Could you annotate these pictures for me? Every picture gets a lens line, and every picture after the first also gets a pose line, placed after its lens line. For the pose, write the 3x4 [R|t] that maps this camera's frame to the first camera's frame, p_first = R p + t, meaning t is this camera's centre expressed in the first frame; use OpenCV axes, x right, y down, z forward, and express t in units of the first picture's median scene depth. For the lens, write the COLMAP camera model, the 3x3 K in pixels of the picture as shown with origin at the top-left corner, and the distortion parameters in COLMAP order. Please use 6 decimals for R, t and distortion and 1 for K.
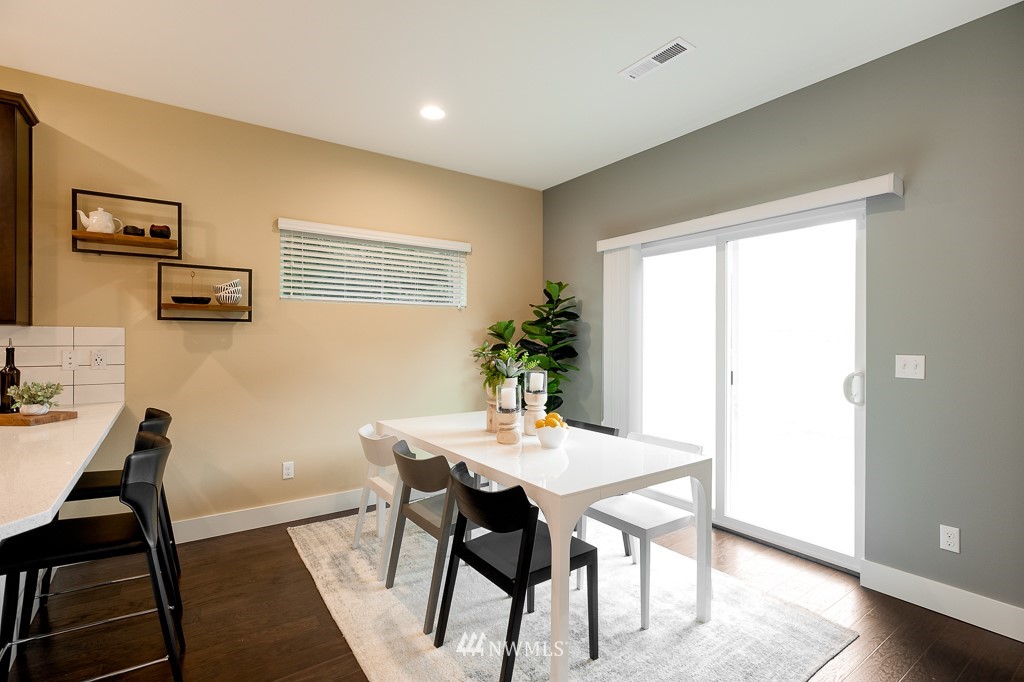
lens RADIAL K [[488.2, 0, 517.7], [0, 488.2, 343.2], [0, 0, 1]] dist [0.000810, 0.000098]
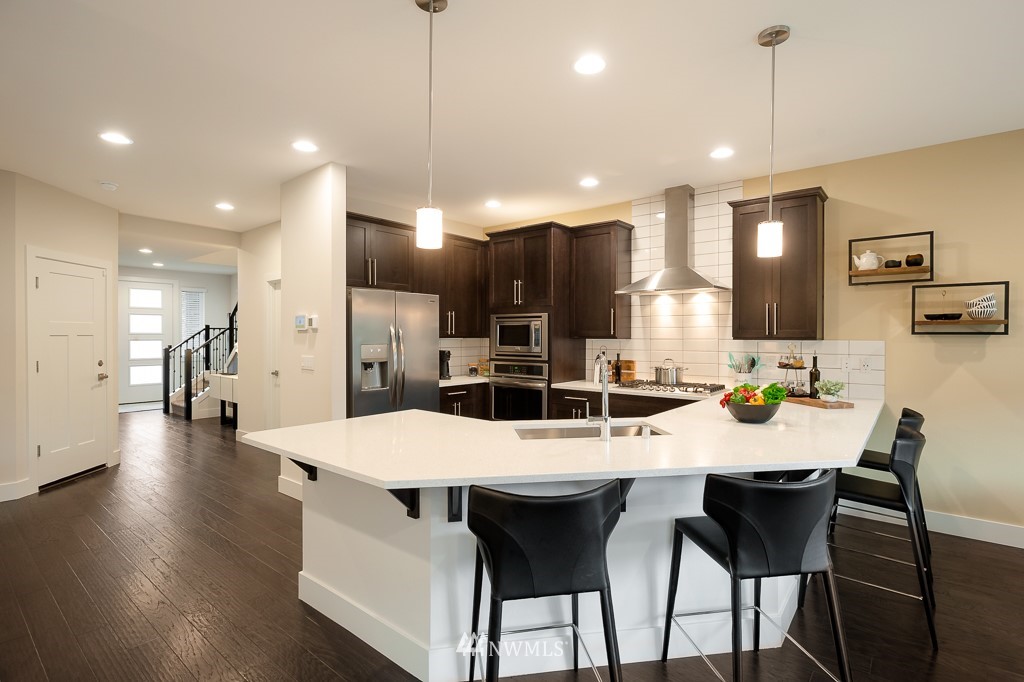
lens RADIAL K [[496.1, 0, 523.2], [0, 496.1, 334.6], [0, 0, 1]] dist [-0.003274, -0.001049]
pose [[0.276550, -0.001919, -0.960998, 0.162314], [-0.009446, 0.999944, -0.004715, -0.033590], [0.960953, 0.010381, 0.276517, -0.246963]]
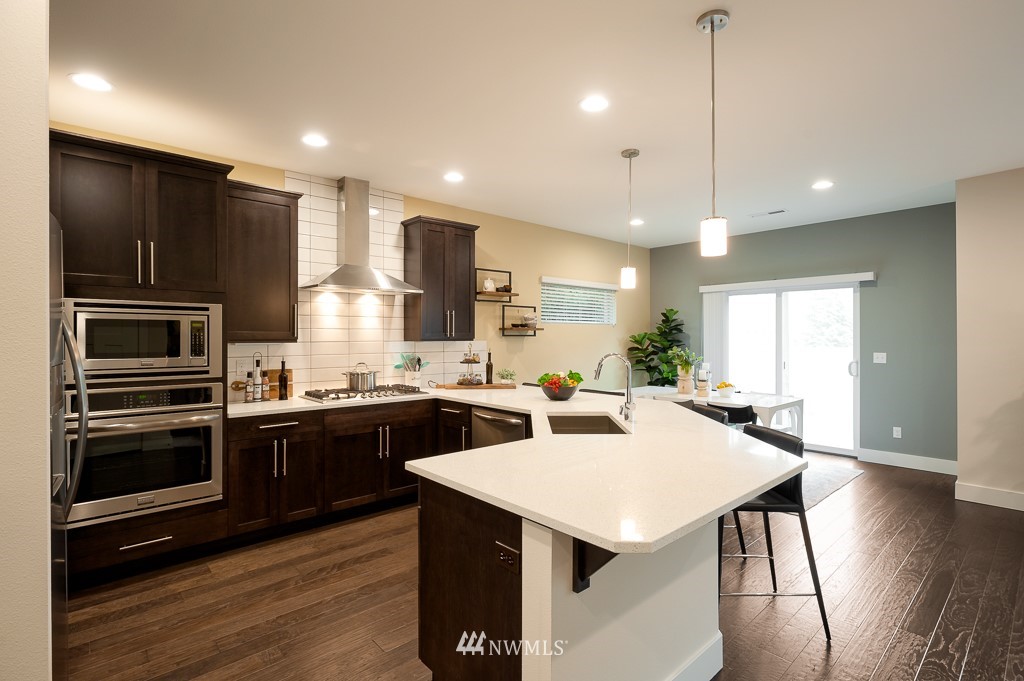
lens RADIAL K [[496.1, 0, 523.2], [0, 496.1, 334.1], [0, 0, 1]] dist [-0.003274, -0.001049]
pose [[0.991825, -0.002448, 0.127584, -0.930280], [0.004201, 0.999900, -0.013468, -0.031670], [-0.127538, 0.013894, 0.991736, -0.876506]]
